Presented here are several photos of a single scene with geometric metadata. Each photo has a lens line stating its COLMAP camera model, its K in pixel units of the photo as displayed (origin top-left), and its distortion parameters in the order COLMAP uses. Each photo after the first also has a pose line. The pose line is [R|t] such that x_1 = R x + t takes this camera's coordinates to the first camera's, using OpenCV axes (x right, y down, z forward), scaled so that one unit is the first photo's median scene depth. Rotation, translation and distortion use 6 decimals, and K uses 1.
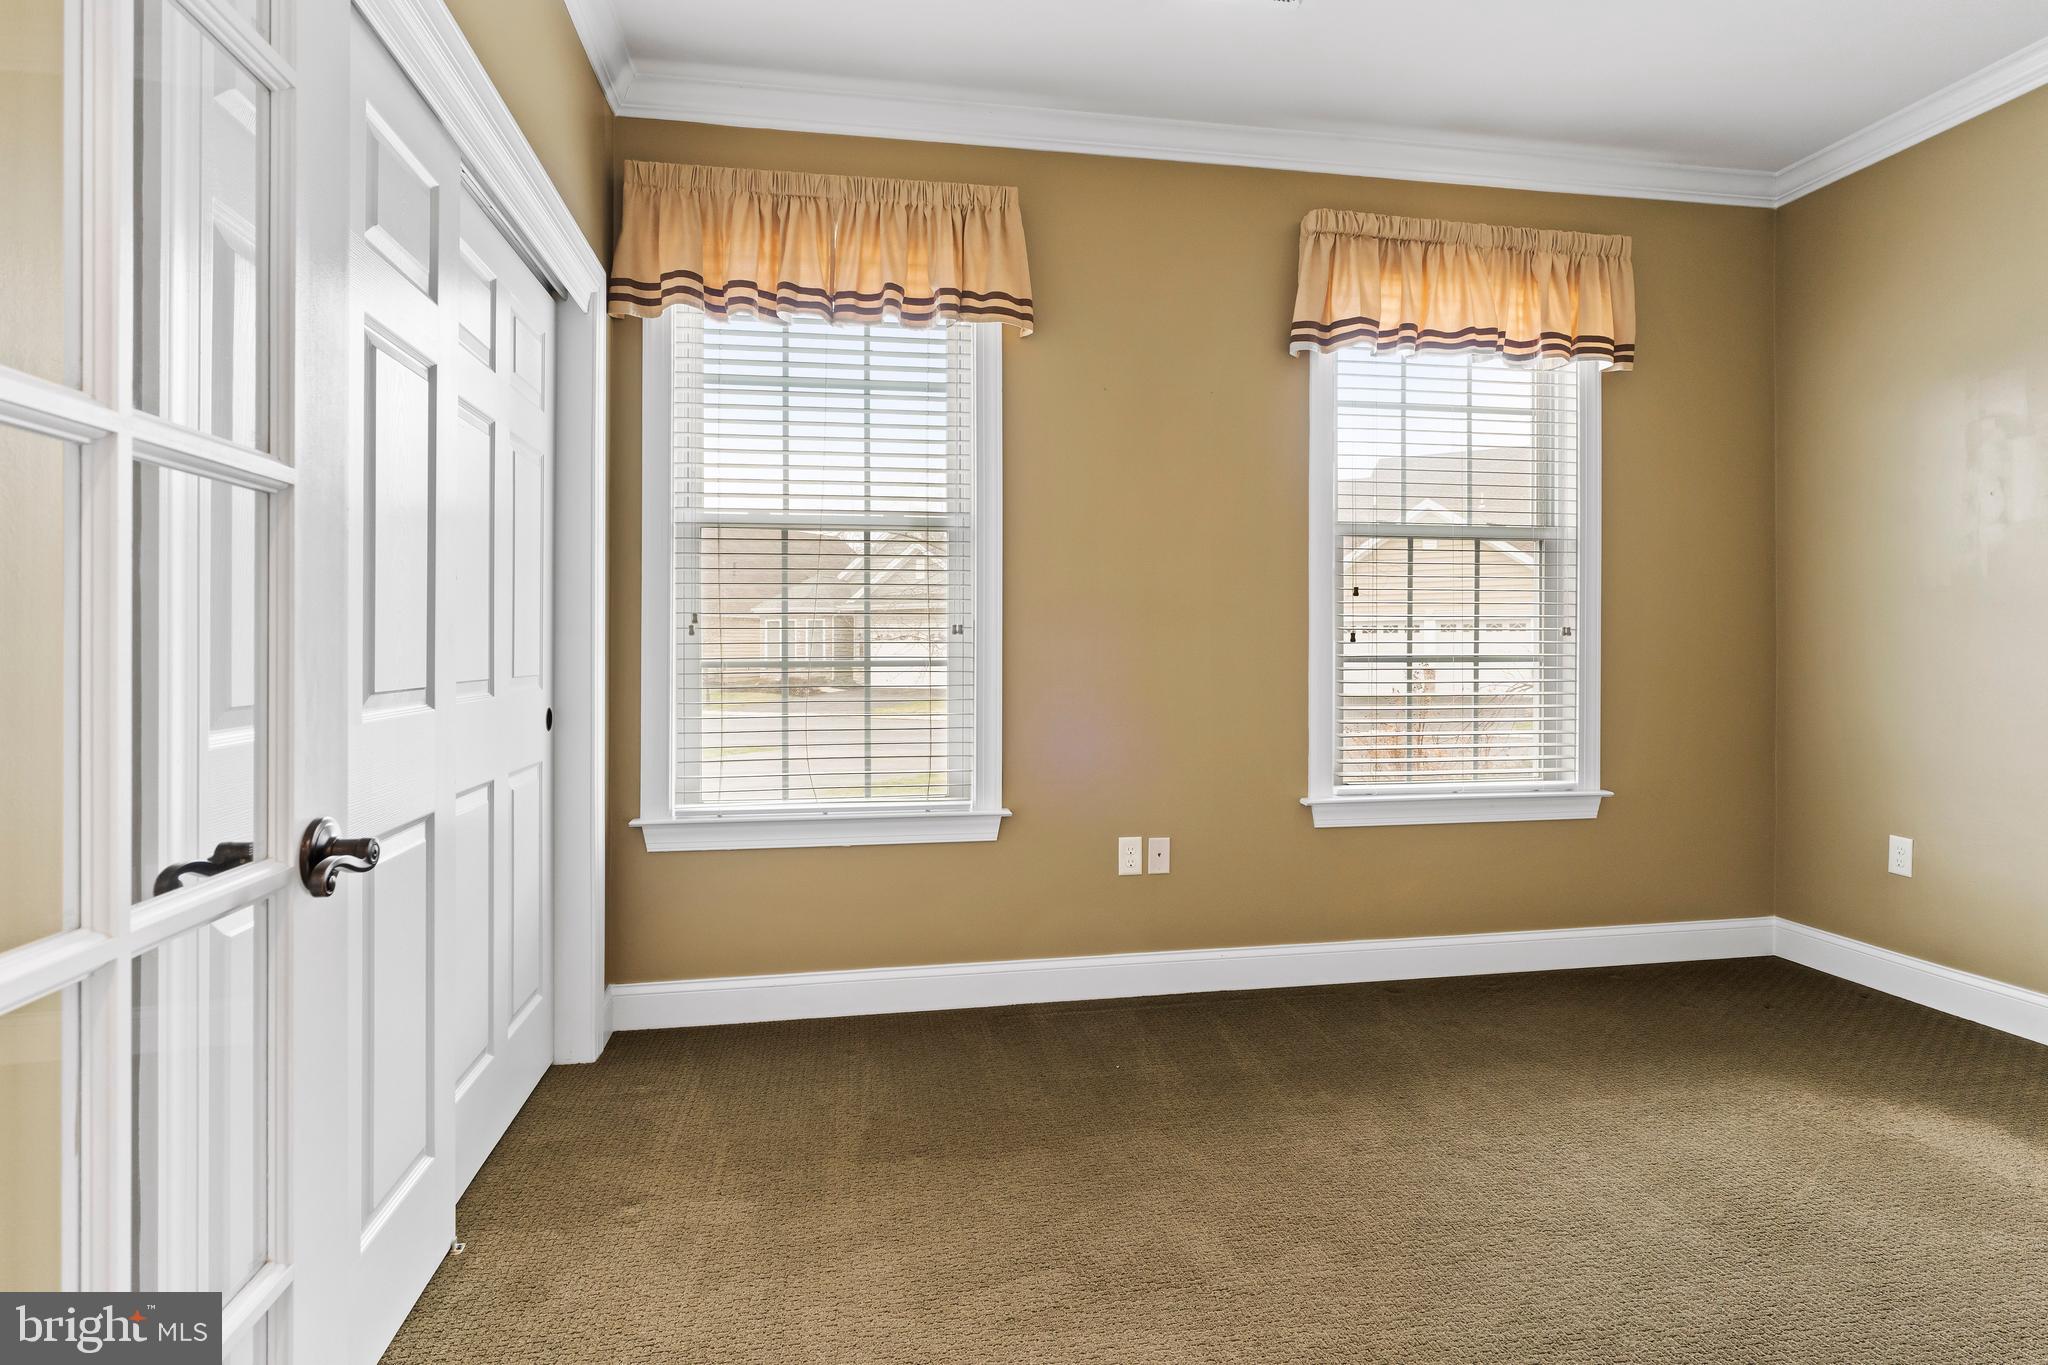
lens RADIAL K [[1012.3, 0, 1014.9], [0, 1012.3, 644.7], [0, 0, 1]] dist [0.000845, 0.000232]
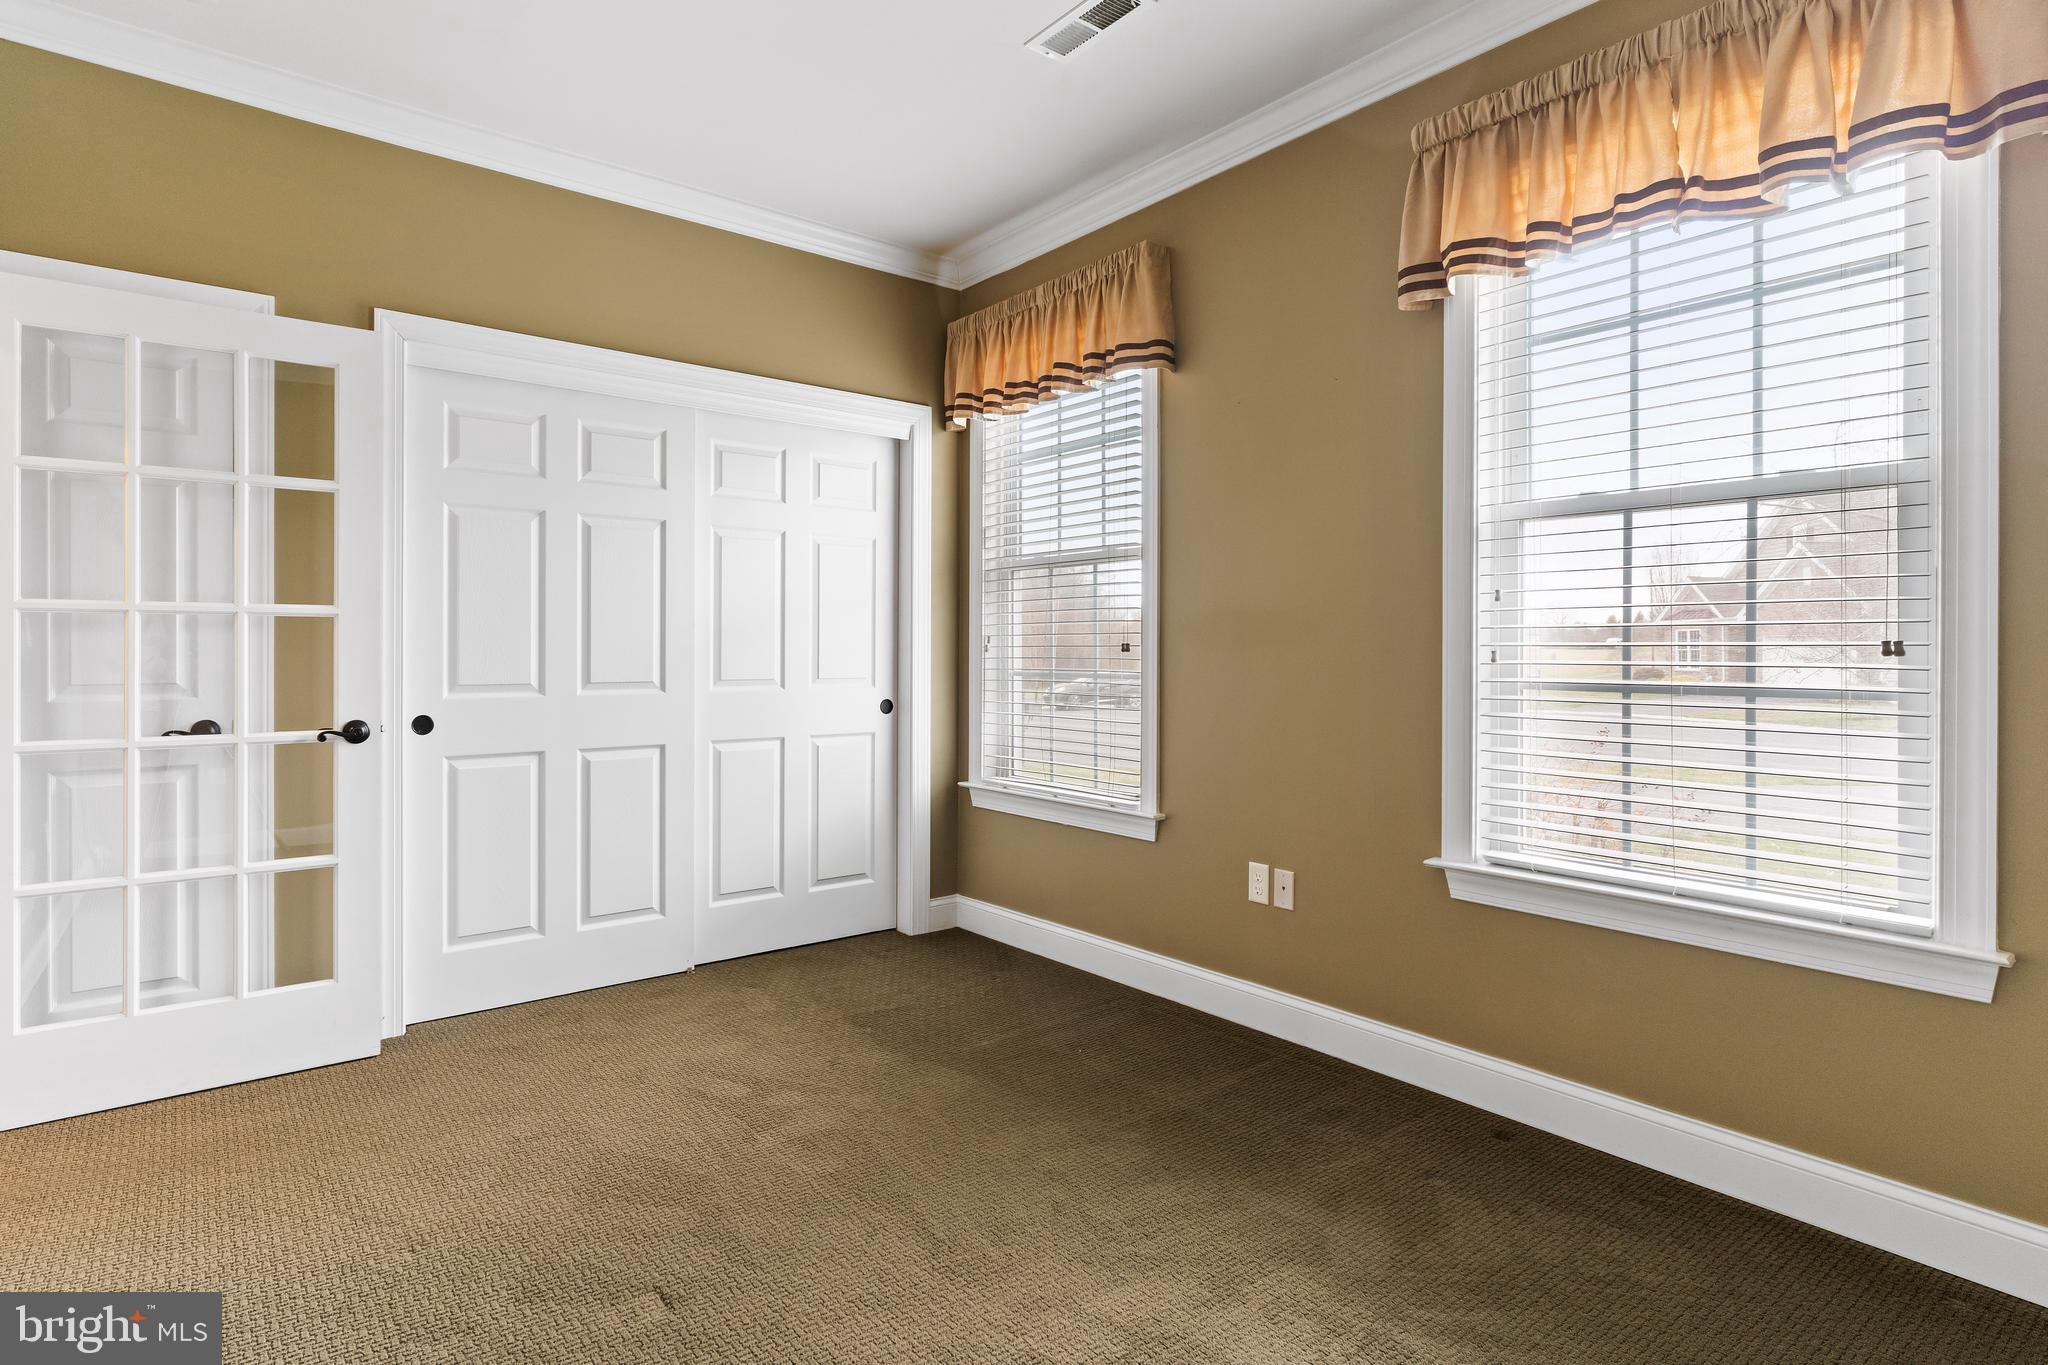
lens RADIAL K [[1060.1, 0, 1017.2], [0, 1060.1, 616.4], [0, 0, 1]] dist [-0.004679, 0.000482]
pose [[0.478832, -0.018366, -0.877714, 0.891861], [0.023168, 0.999697, -0.008280, -0.041606], [0.877601, -0.016370, 0.479113, 0.320216]]
